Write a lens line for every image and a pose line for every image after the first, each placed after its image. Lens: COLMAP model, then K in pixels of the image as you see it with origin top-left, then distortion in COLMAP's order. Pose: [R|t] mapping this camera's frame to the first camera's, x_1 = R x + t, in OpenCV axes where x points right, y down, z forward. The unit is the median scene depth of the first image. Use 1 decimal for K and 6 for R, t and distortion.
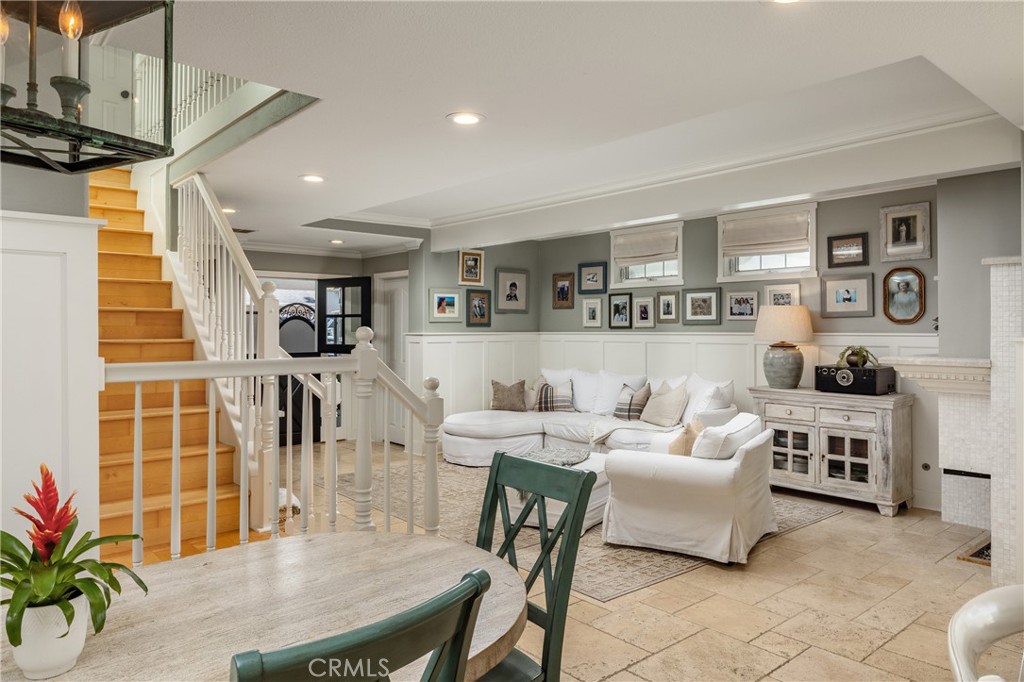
lens RADIAL K [[682.2, 0, 507.9], [0, 682.2, 320.8], [0, 0, 1]] dist [-0.007491, -0.001141]
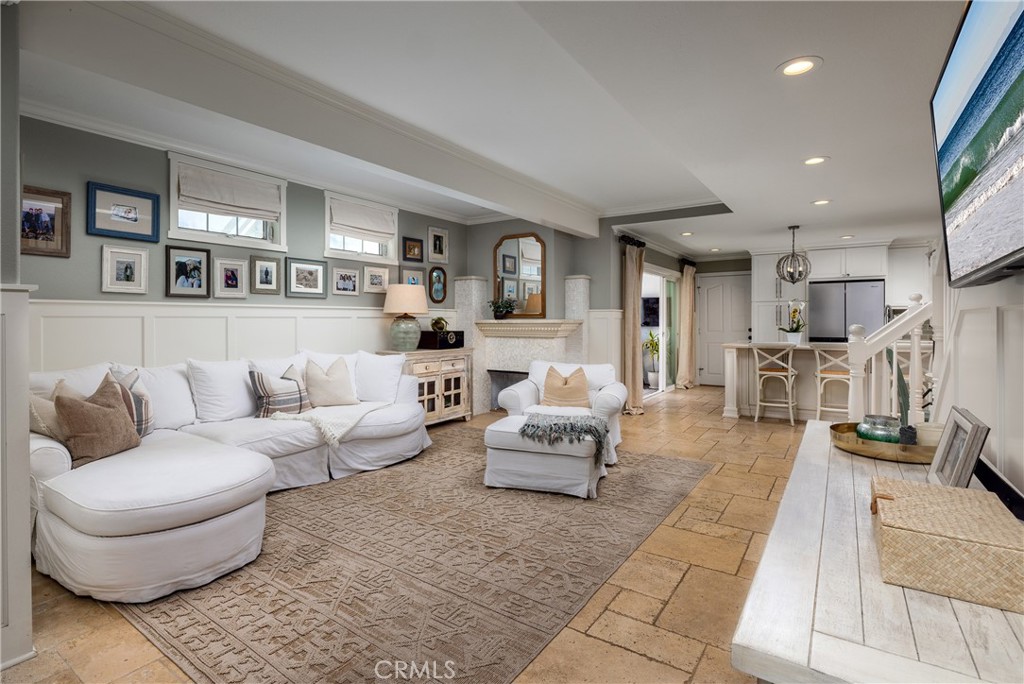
lens RADIAL K [[494.0, 0, 489.8], [0, 494.0, 319.7], [0, 0, 1]] dist [-0.015863, 0.000655]
pose [[-0.235997, -0.002632, 0.971750, -0.431064], [-0.014617, 0.999893, -0.000842, 0.032316], [-0.971644, -0.014402, -0.236010, 0.883909]]
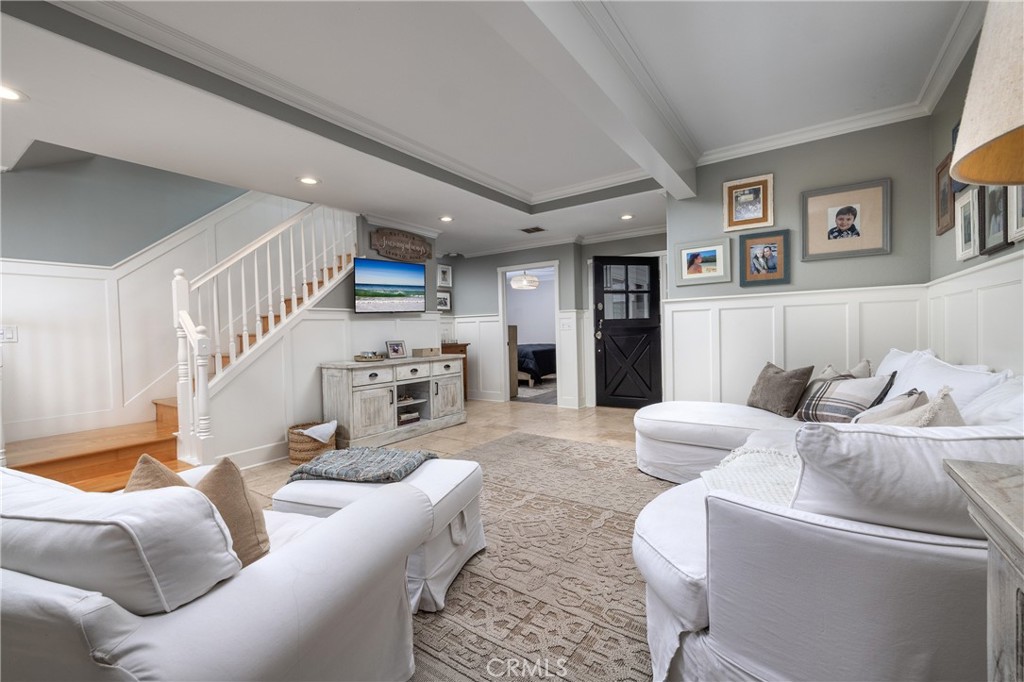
lens RADIAL K [[431.2, 0, 515.9], [0, 431.2, 342.3], [0, 0, 1]] dist [-0.005480, 0.001437]
pose [[0.262055, 0.014042, -0.964951, 0.361575], [0.041609, 0.998800, 0.025835, 0.051176], [0.964155, -0.046921, 0.261157, 0.716108]]
